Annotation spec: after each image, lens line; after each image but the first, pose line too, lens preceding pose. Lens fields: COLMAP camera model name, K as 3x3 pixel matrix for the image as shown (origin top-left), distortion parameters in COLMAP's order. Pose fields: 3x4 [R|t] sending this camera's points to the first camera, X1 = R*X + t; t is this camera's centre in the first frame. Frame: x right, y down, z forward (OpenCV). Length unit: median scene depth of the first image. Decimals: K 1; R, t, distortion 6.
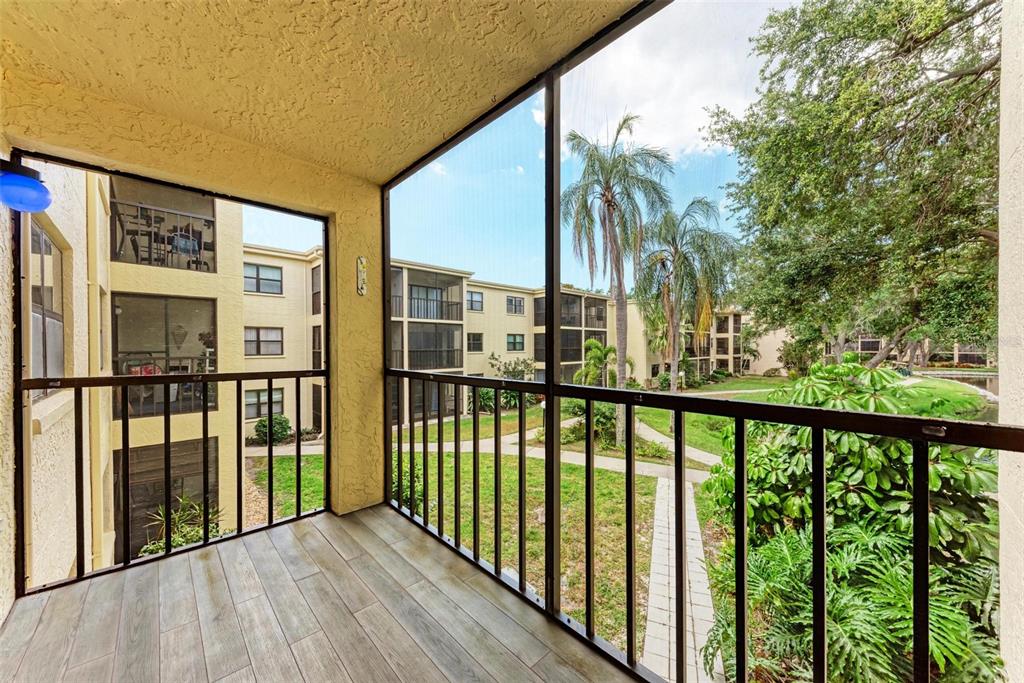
lens RADIAL K [[358.5, 0, 475.5], [0, 358.5, 341.2], [0, 0, 1]] dist [0.008857, -0.002479]
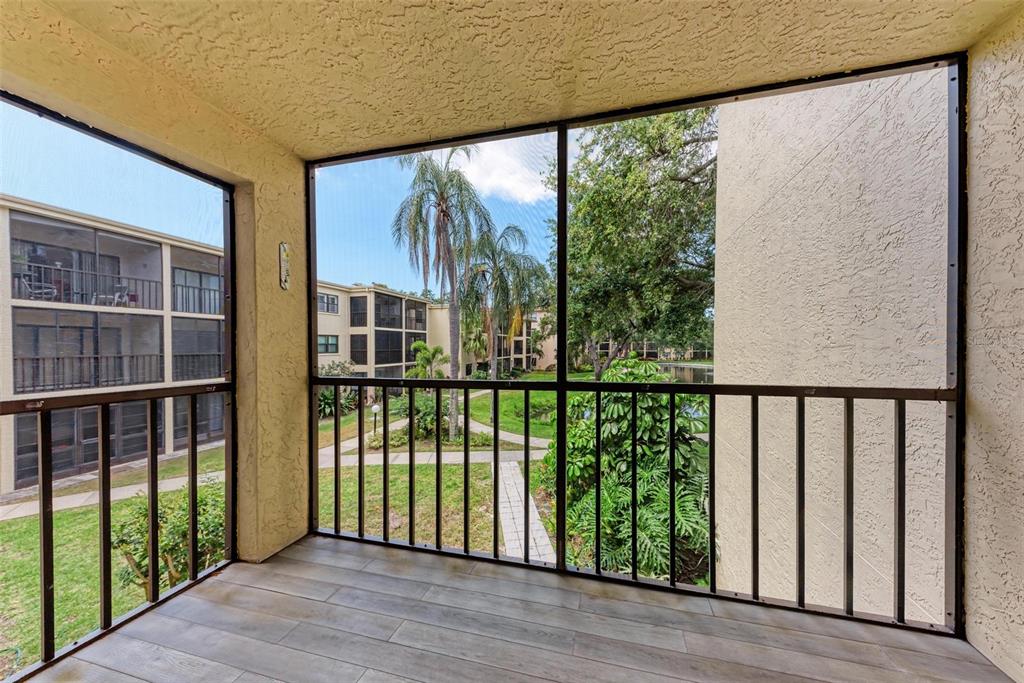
lens RADIAL K [[358.5, 0, 501.5], [0, 358.5, 346.8], [0, 0, 1]] dist [0.008857, -0.002479]
pose [[0.855059, -0.003745, 0.518517, -0.188090], [-0.001422, 0.999953, 0.009567, -0.003007], [-0.518529, -0.008917, 0.855014, 0.019593]]
